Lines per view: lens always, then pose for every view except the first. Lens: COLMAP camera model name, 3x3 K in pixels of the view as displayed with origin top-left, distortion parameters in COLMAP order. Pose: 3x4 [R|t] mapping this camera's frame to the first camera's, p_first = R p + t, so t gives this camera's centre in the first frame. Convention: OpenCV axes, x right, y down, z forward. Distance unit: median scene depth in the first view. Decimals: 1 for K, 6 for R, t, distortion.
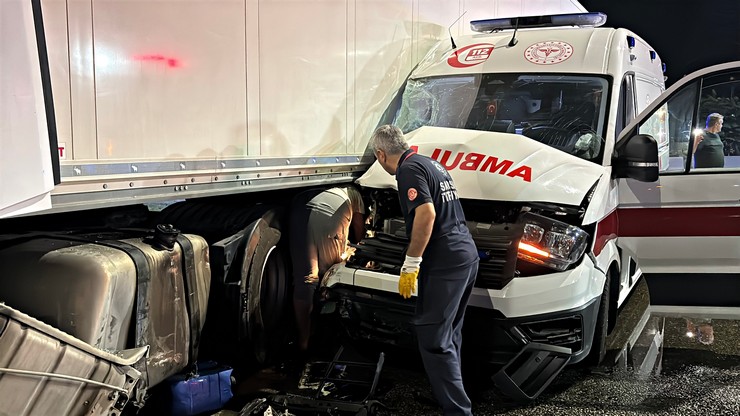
lens RADIAL K [[679.0, 0, 367.7], [0, 679.0, 210.8], [0, 0, 1]] dist [0.025840, 0.000000]
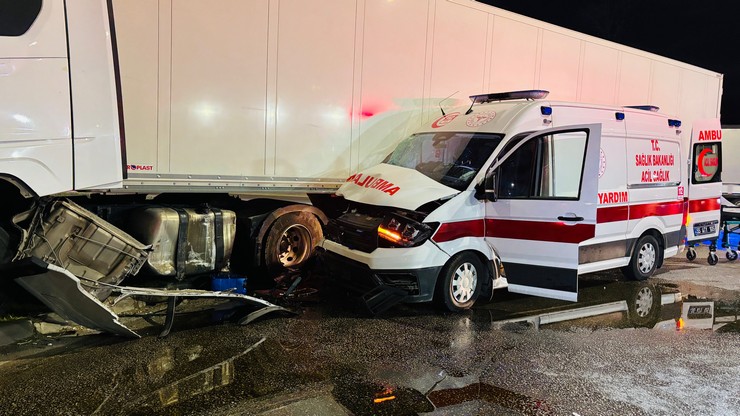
lens RADIAL K [[560.6, 0, 376.9], [0, 560.6, 211.7], [0, 0, 1]] dist [0.047897, -0.049365]
pose [[0.895472, 0.066810, -0.440075, 0.786802], [-0.081692, 0.996546, -0.014937, 0.022988], [0.437557, 0.049326, 0.897837, -0.309922]]
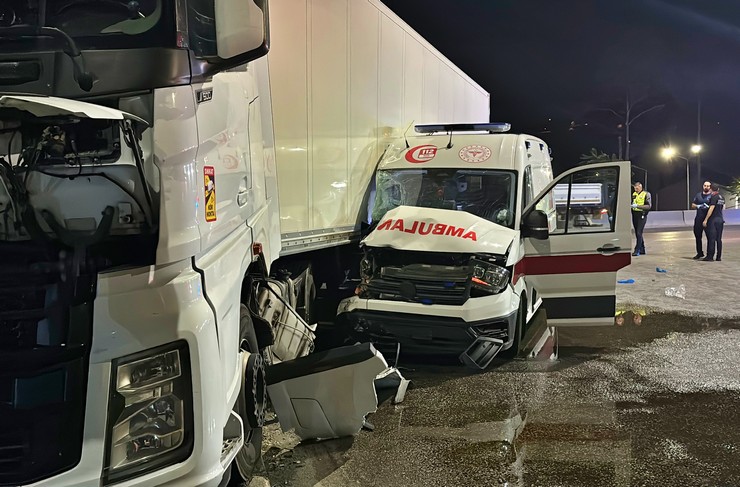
lens RADIAL K [[804.6, 0, 365.0], [0, 804.6, 249.7], [0, 0, 1]] dist [0.132913, 0.000000]
pose [[0.983957, -0.021754, 0.177073, -0.353756], [0.028250, 0.999014, -0.034249, 0.036403], [-0.176153, 0.038702, 0.983602, -0.837586]]
